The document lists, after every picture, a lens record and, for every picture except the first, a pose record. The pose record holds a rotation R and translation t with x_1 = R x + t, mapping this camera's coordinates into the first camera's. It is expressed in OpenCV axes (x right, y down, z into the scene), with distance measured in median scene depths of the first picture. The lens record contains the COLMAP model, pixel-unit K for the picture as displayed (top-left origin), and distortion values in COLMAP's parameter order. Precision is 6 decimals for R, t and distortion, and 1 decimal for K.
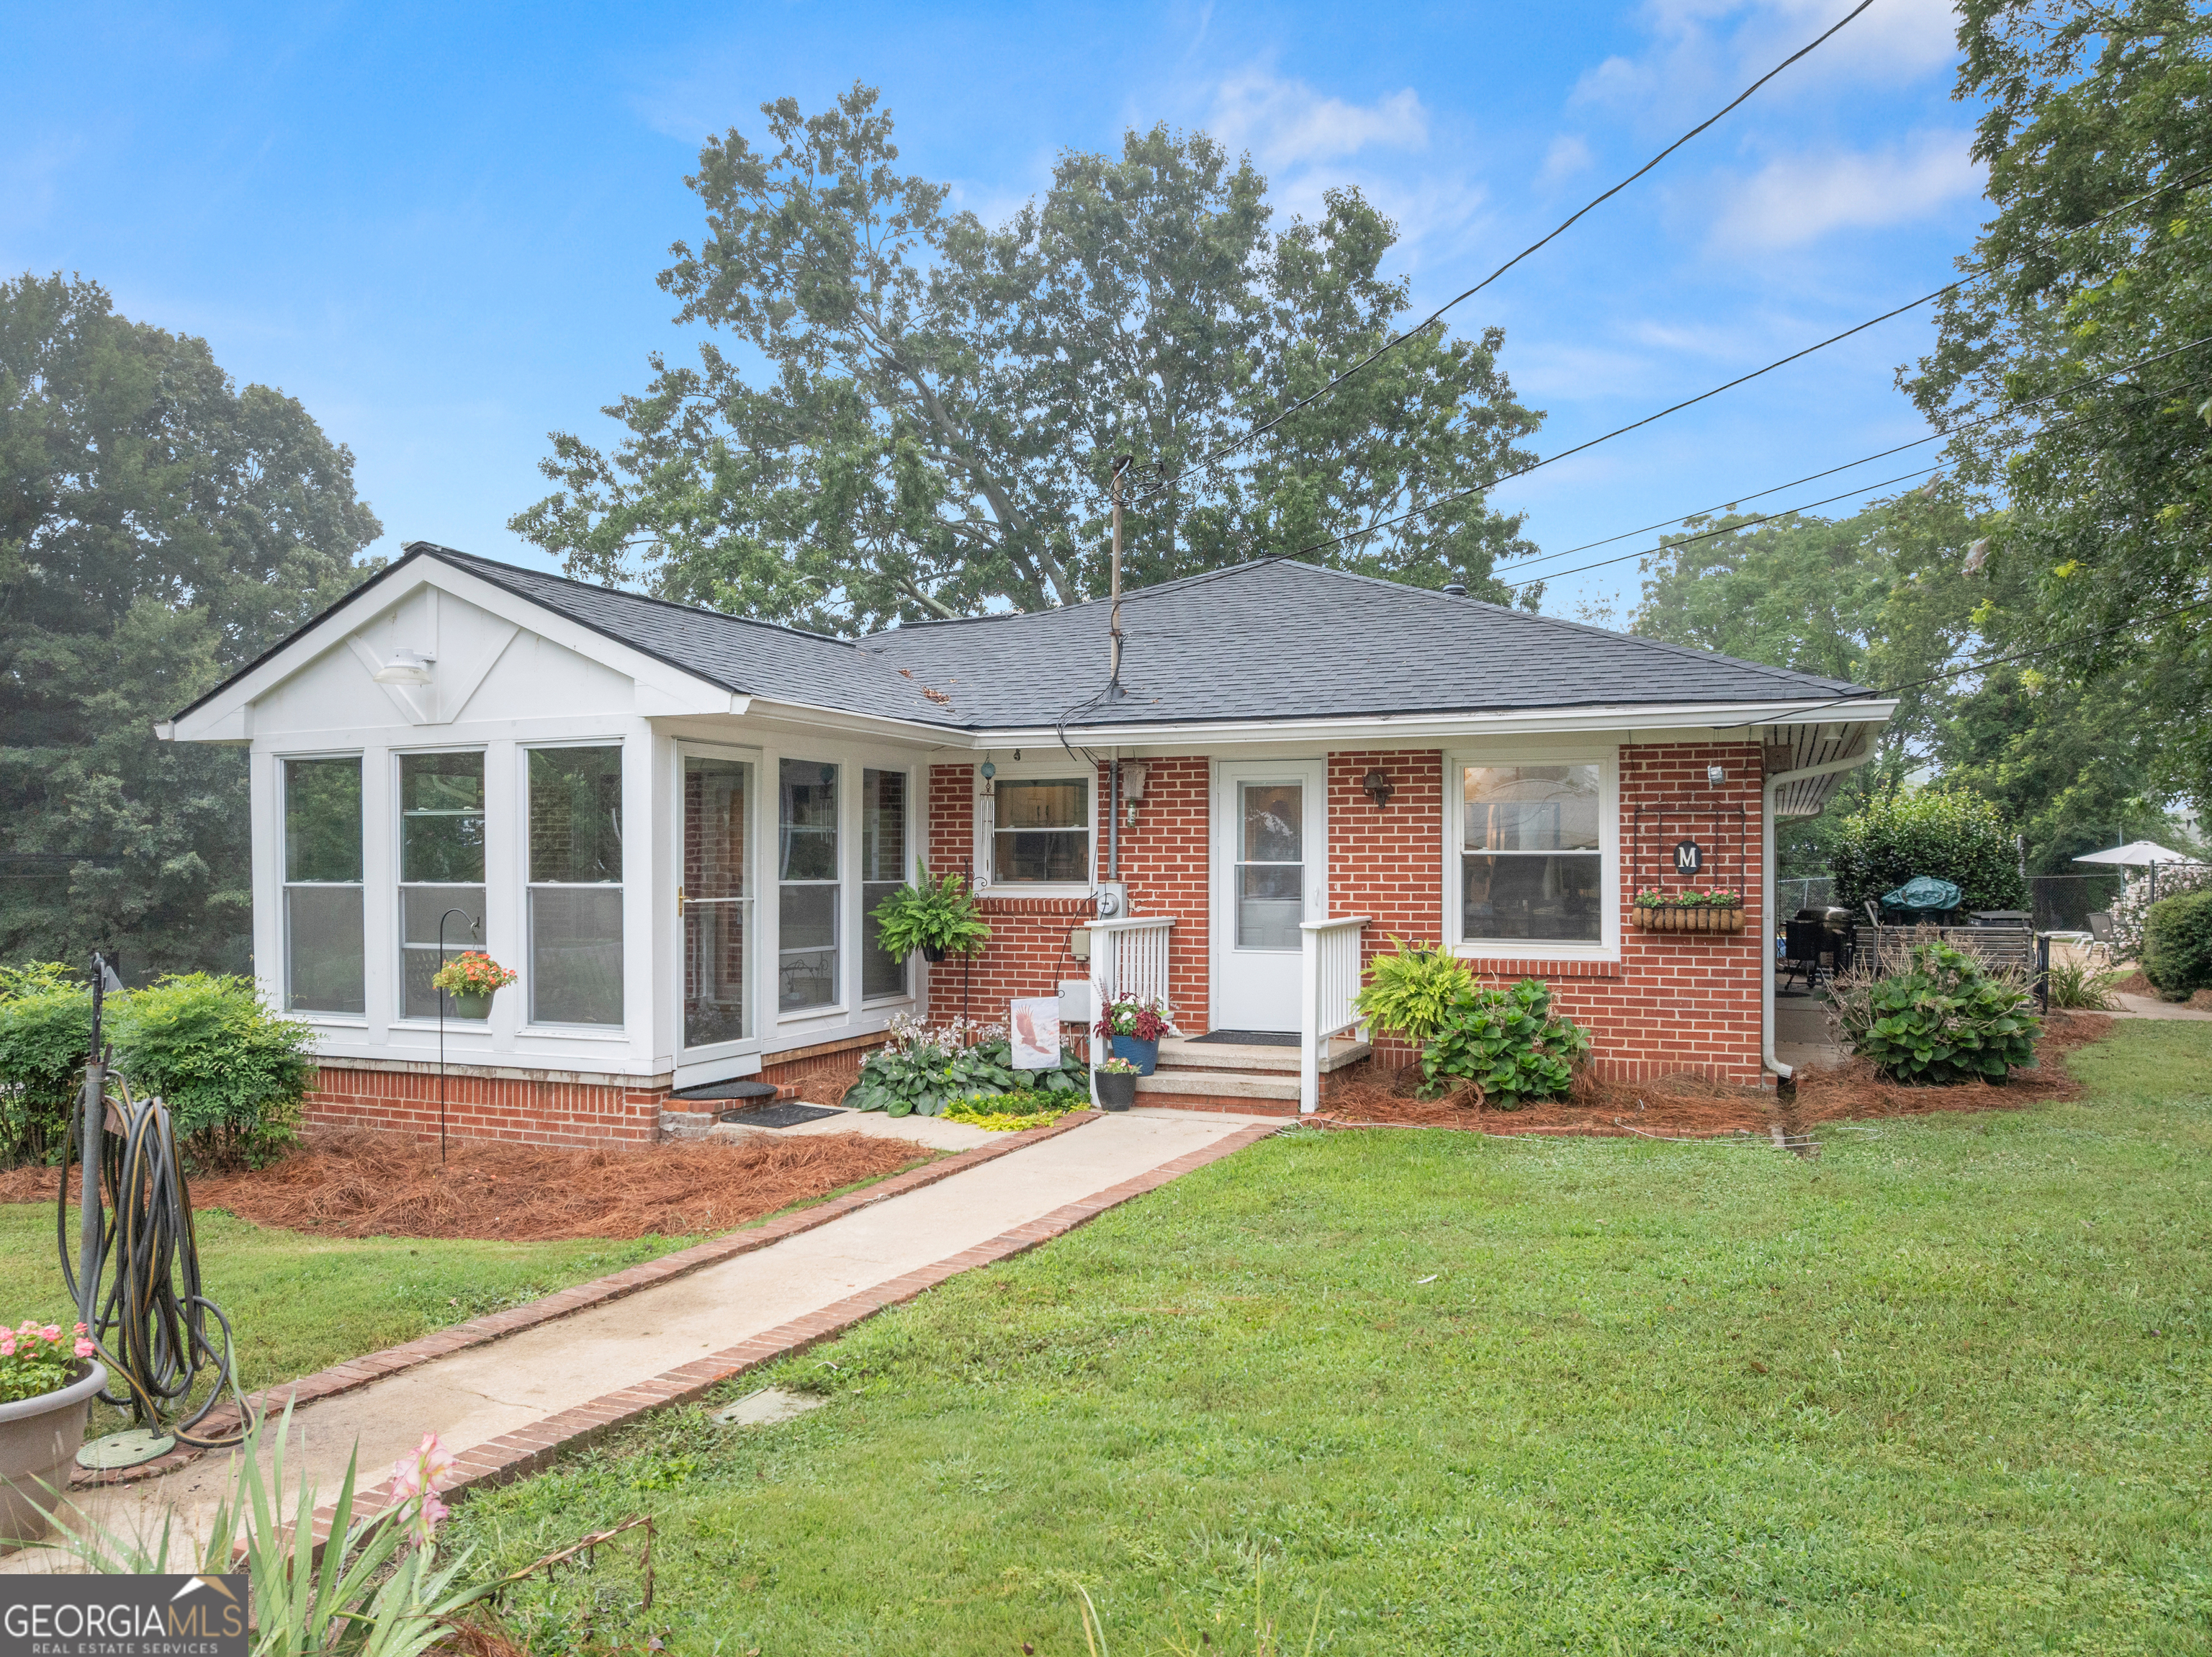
lens RADIAL K [[1545.7, 0, 1147.5], [0, 1545.7, 848.1], [0, 0, 1]] dist [-0.035035, -0.005071]
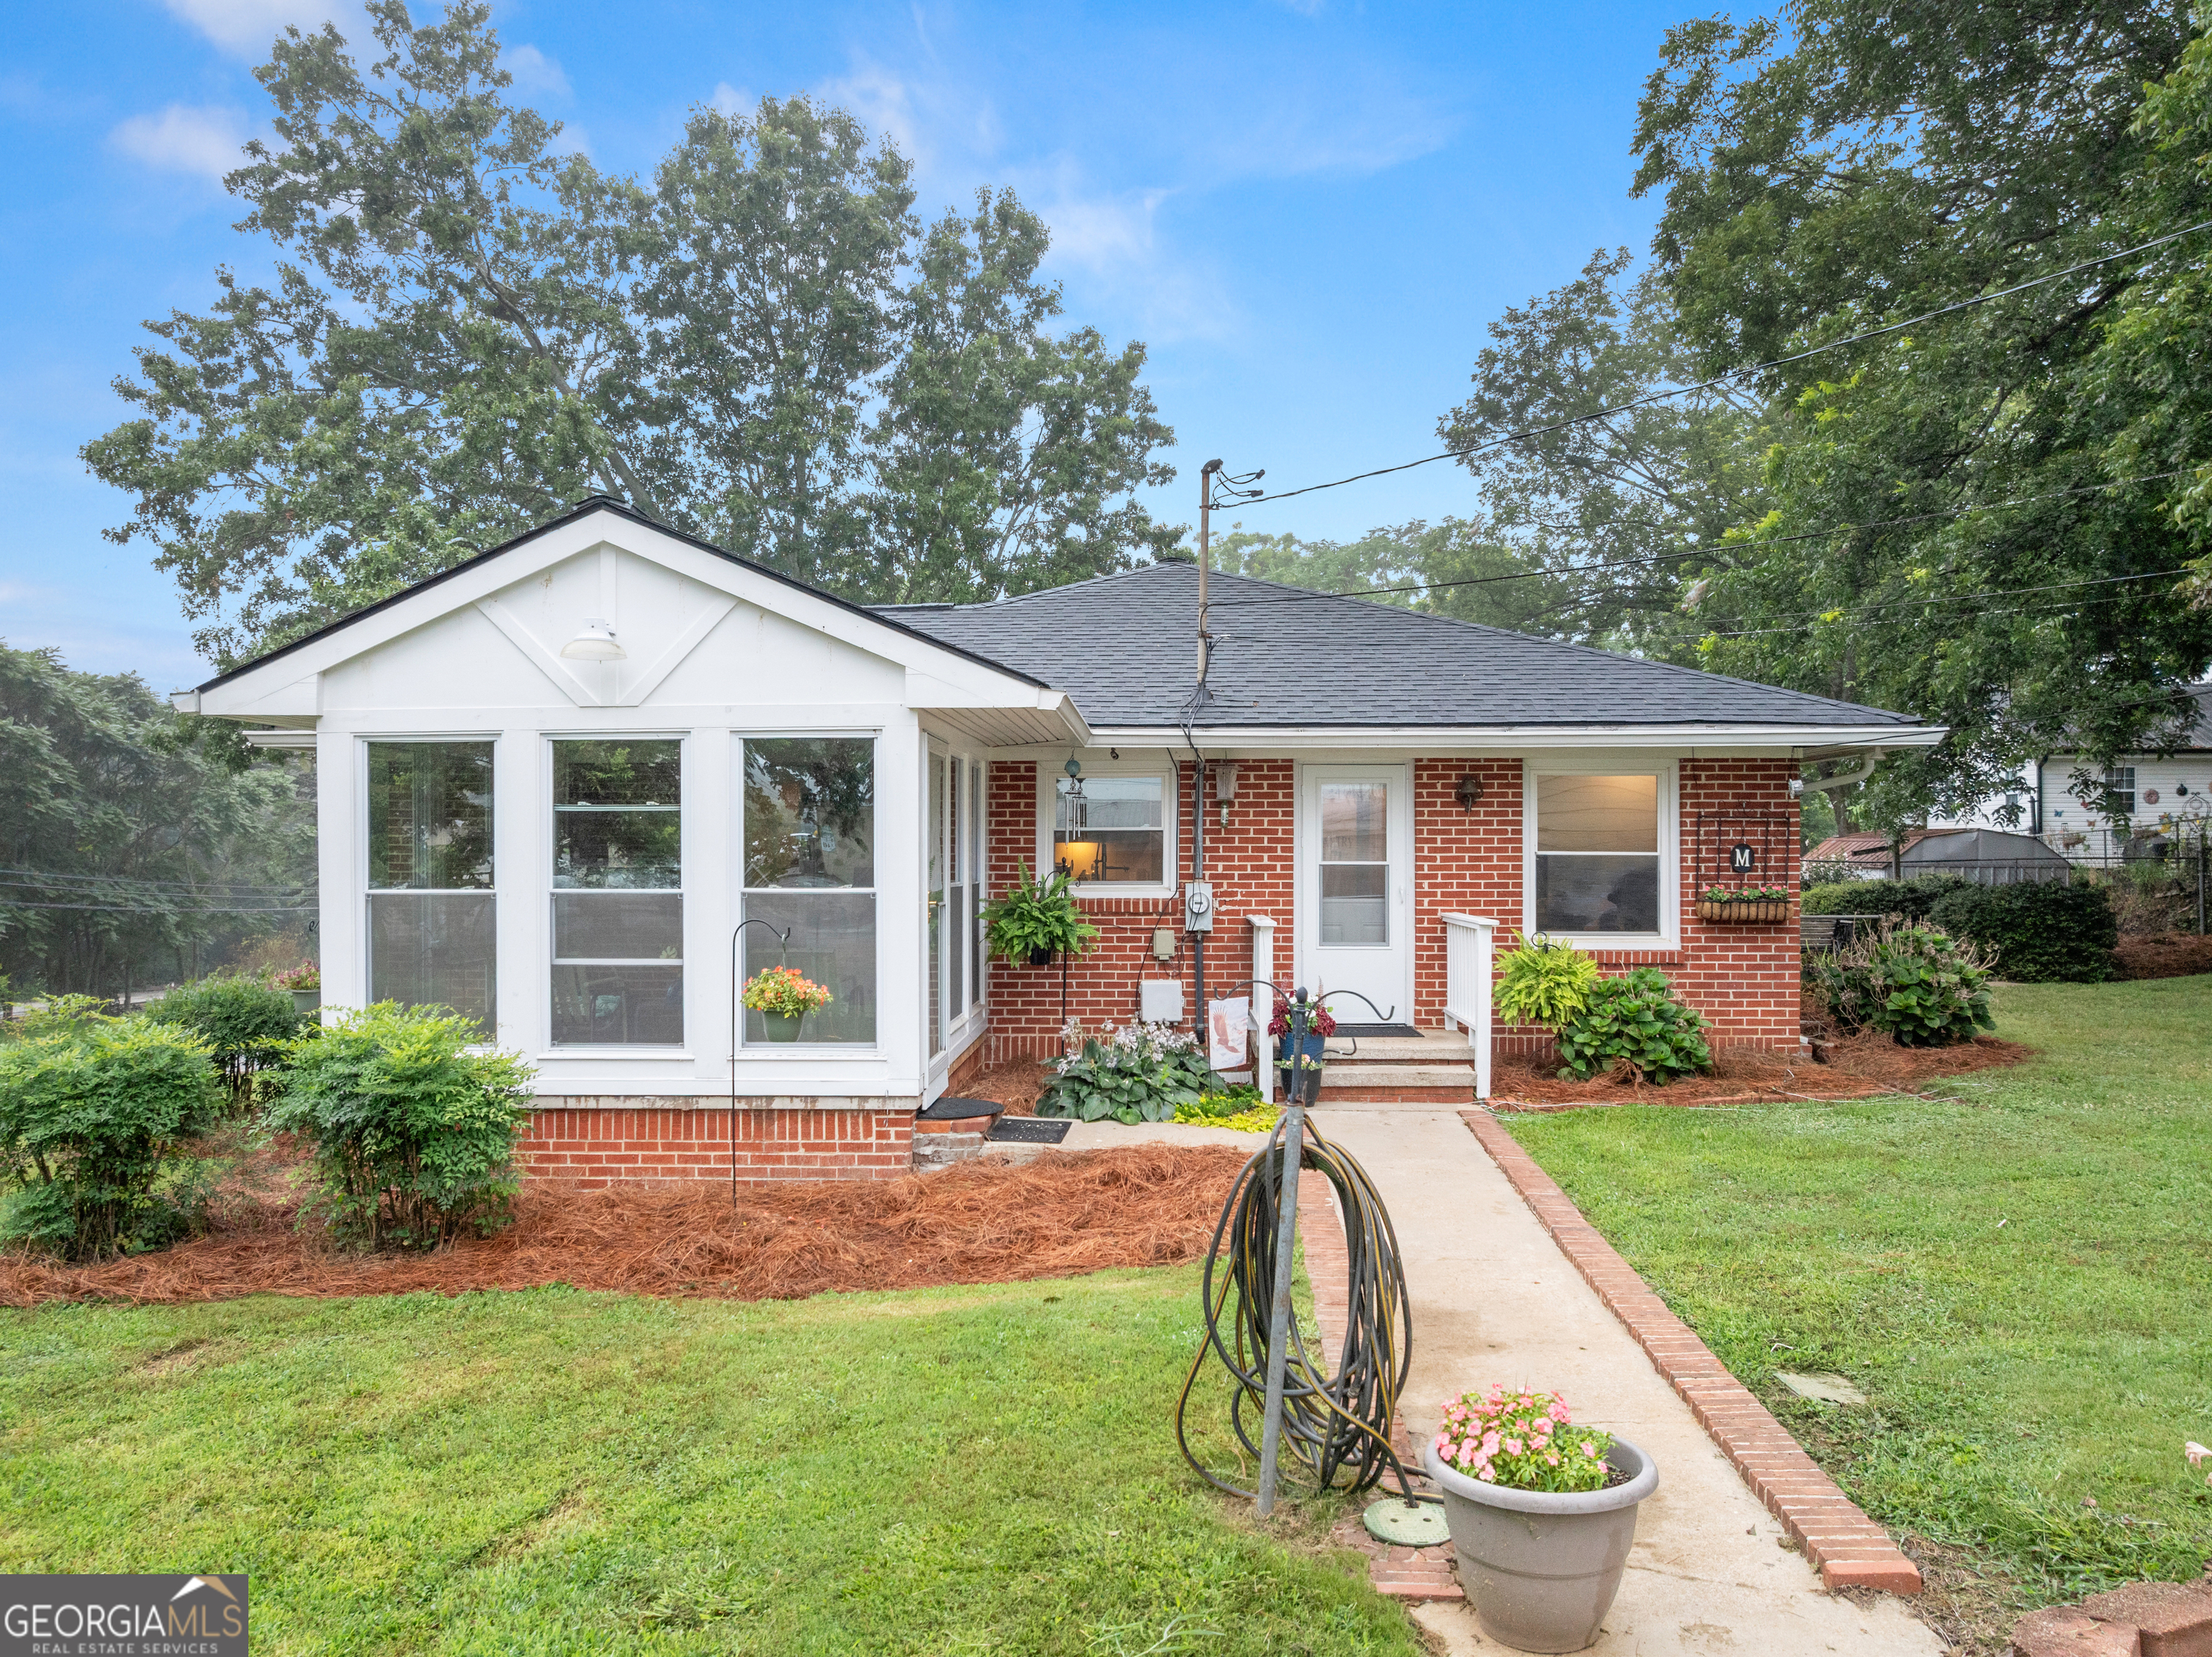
lens RADIAL K [[1545.7, 0, 1125.2], [0, 1545.7, 838.0], [0, 0, 1]] dist [-0.035035, -0.005071]
pose [[0.939394, 0.004162, 0.342813, -0.443112], [-0.003946, 0.999991, -0.001328, -0.005248], [-0.342816, -0.000105, 0.939403, 0.073804]]
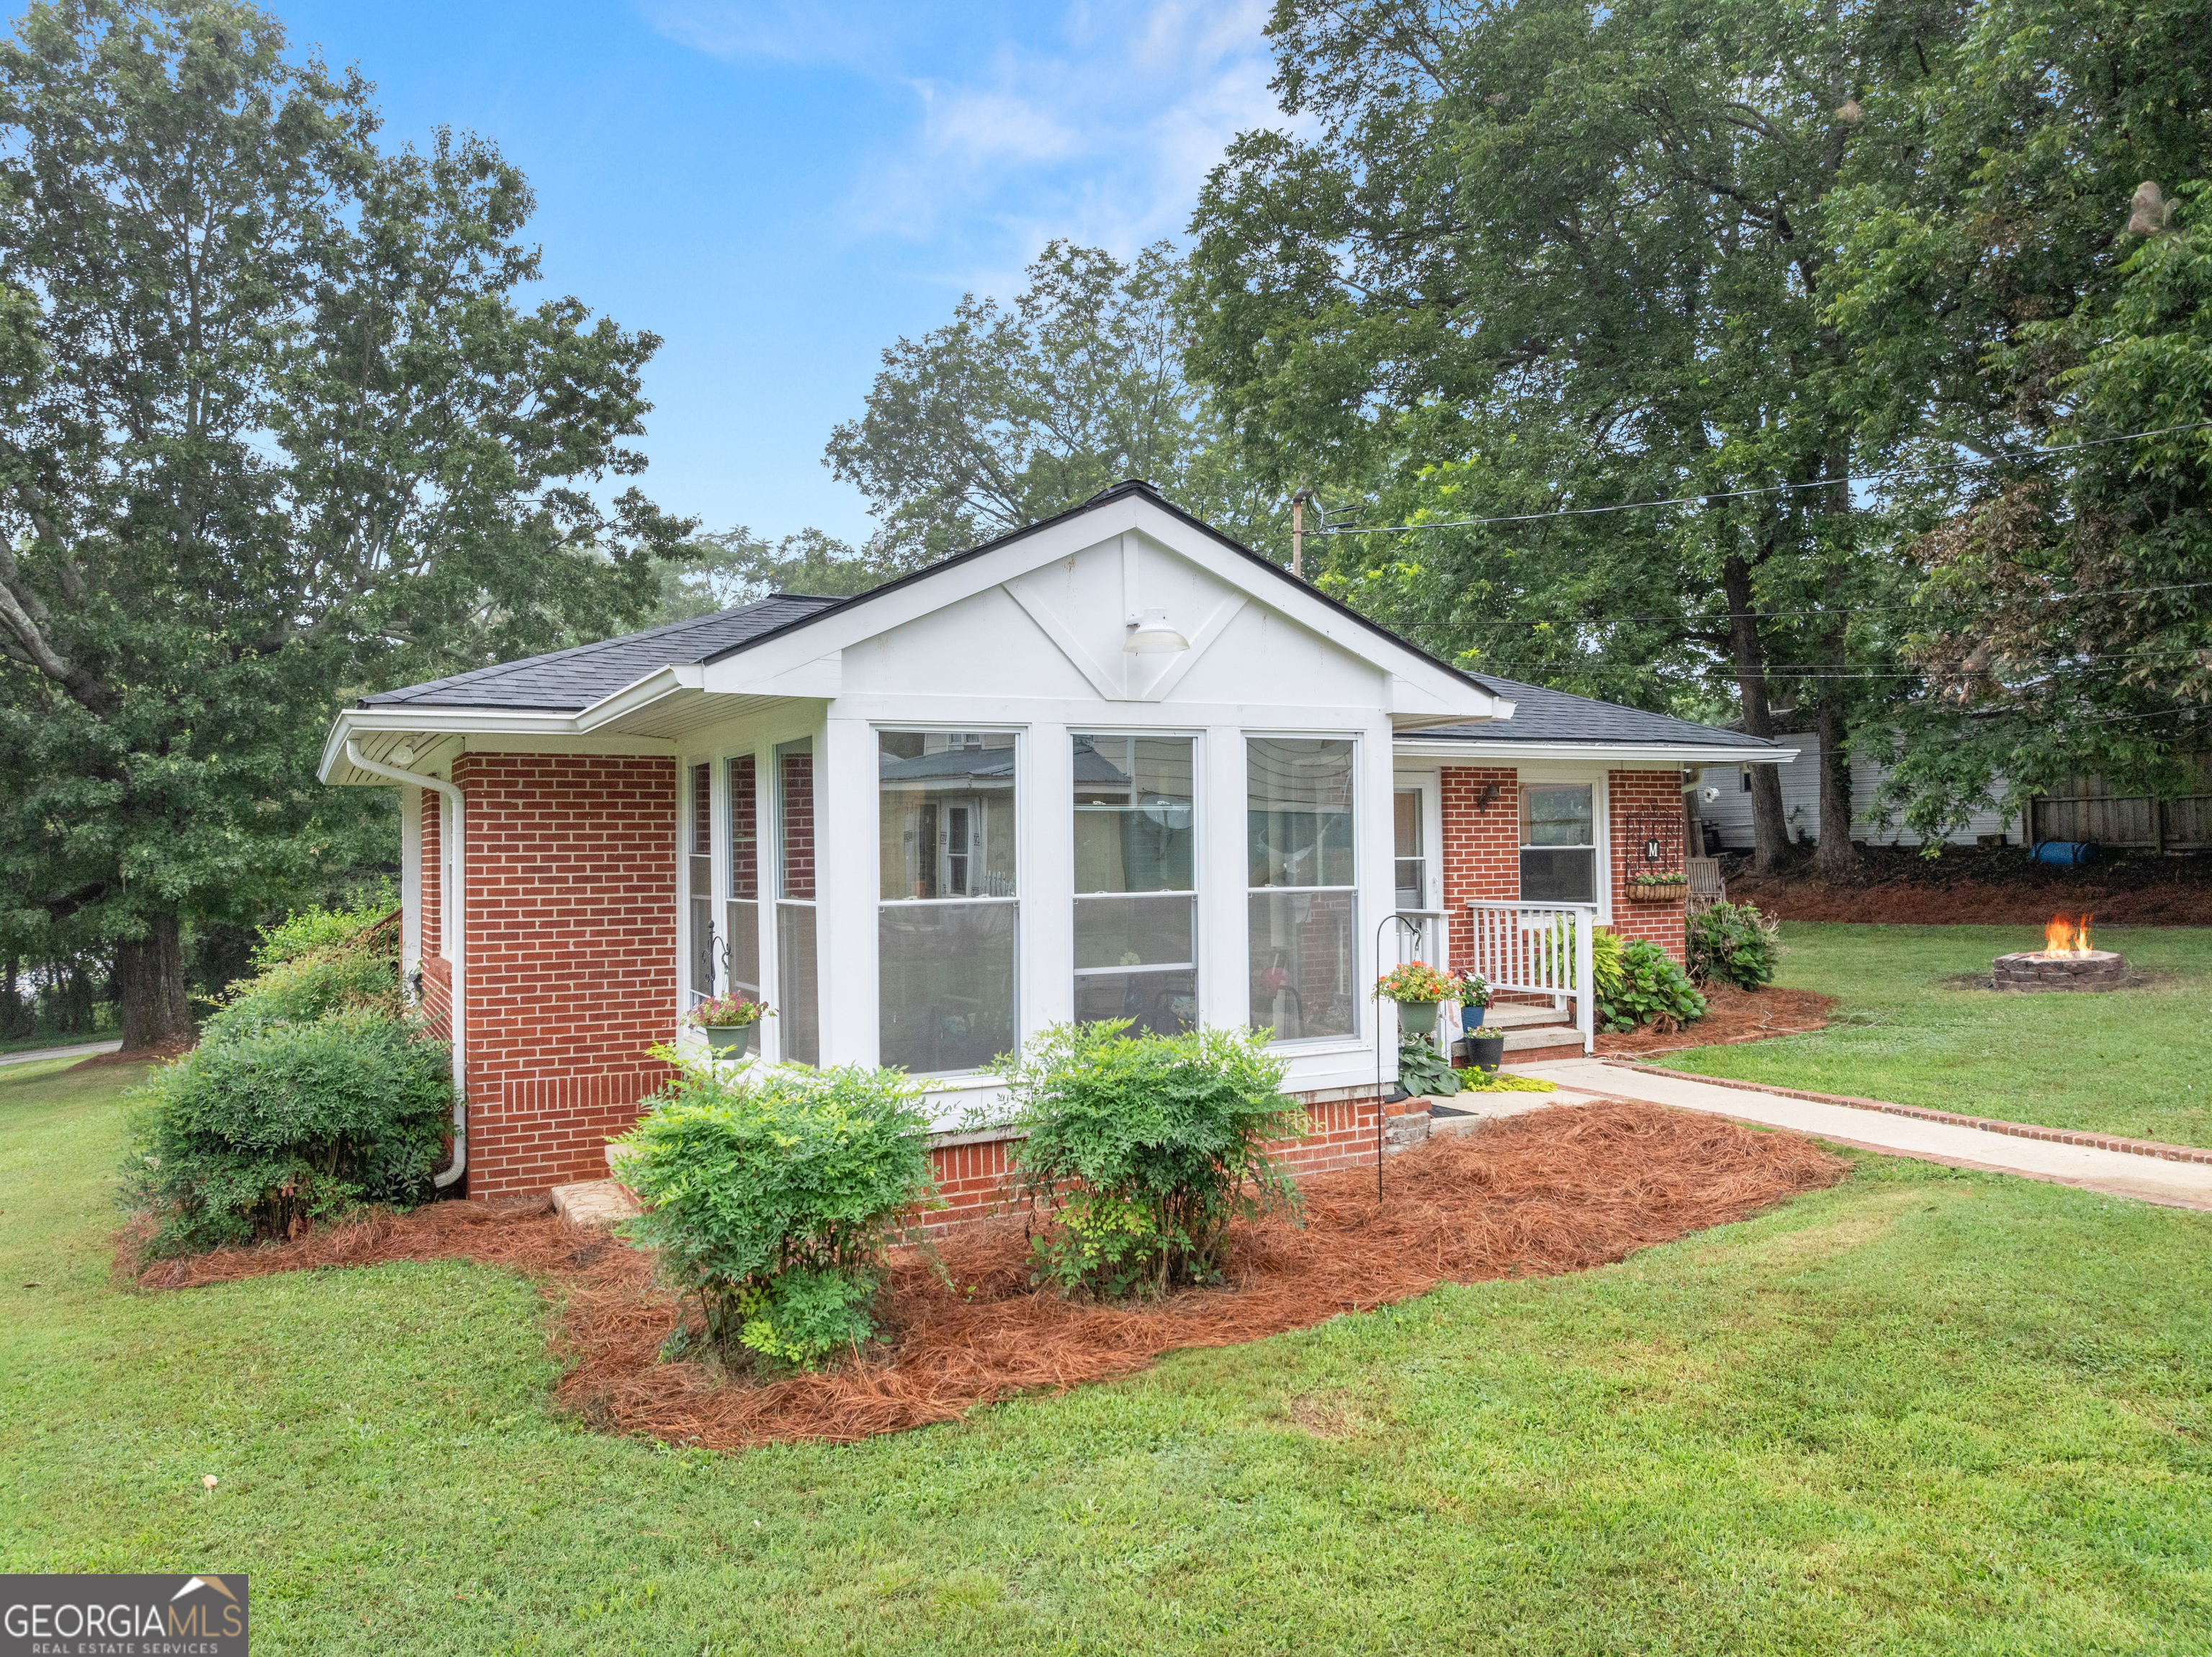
lens RADIAL K [[1545.7, 0, 1102.4], [0, 1545.7, 784.8], [0, 0, 1]] dist [-0.035035, -0.005071]
pose [[0.645926, 0.025355, 0.762979, -1.007267], [0.008218, 0.999159, -0.040160, -0.001023], [-0.763356, 0.032211, 0.645175, 0.429967]]
